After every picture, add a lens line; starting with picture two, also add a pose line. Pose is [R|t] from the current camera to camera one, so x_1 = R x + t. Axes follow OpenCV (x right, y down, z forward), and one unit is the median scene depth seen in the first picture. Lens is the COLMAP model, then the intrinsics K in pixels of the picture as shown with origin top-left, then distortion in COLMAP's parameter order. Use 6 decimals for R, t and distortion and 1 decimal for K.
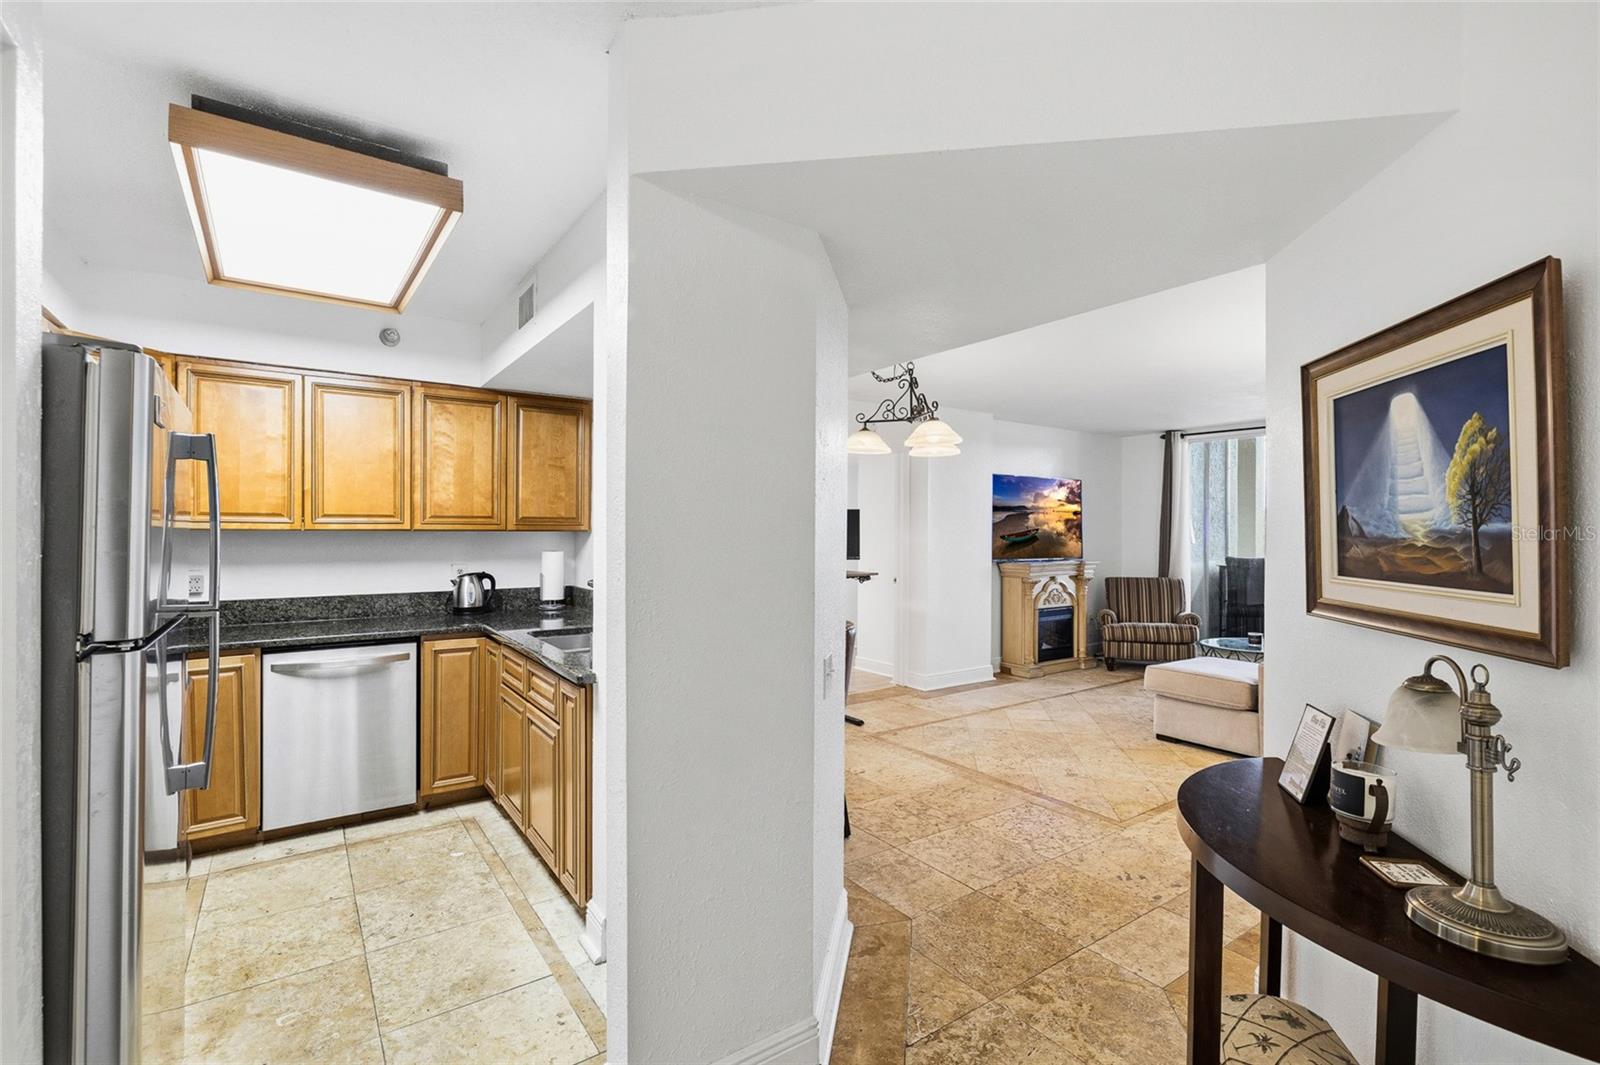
lens RADIAL K [[727.3, 0, 802.3], [0, 727.3, 528.9], [0, 0, 1]] dist [0.002559, 0.000109]
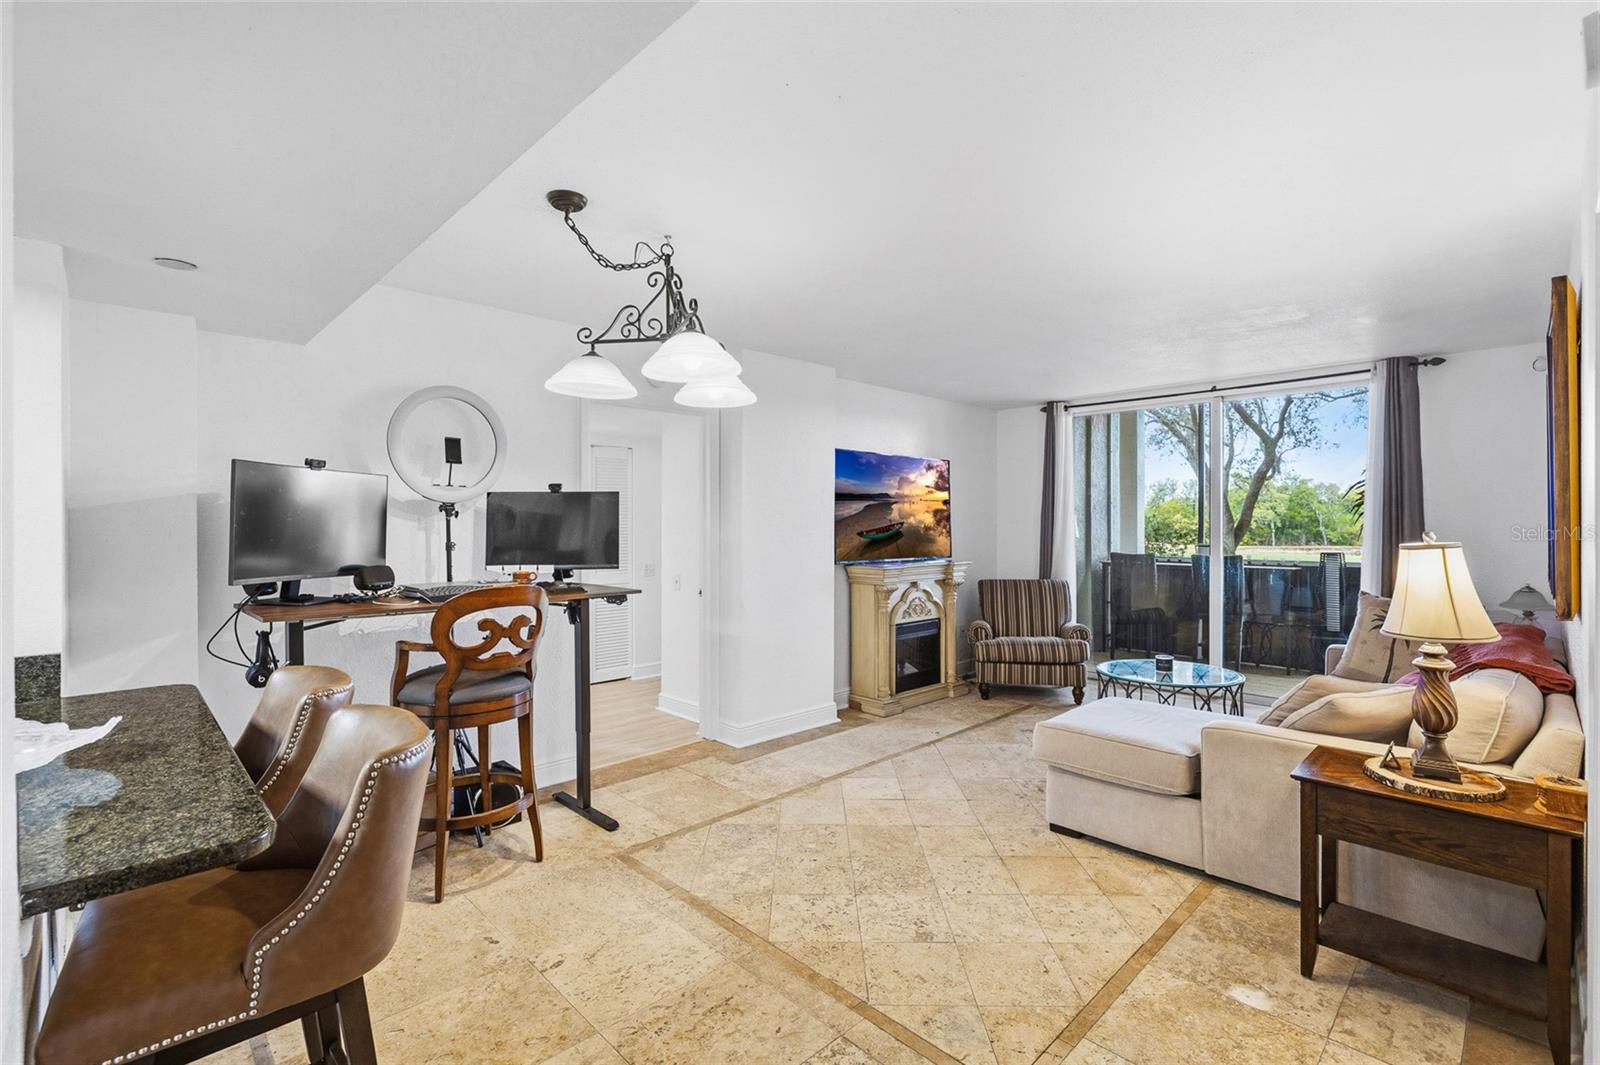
lens RADIAL K [[727.3, 0, 797.5], [0, 727.3, 527.5], [0, 0, 1]] dist [0.002559, 0.000109]
pose [[0.988787, -0.006200, 0.149204, 0.109938], [0.005213, 0.999962, 0.007009, 0.001054], [-0.149242, -0.006153, 0.988782, 0.260437]]
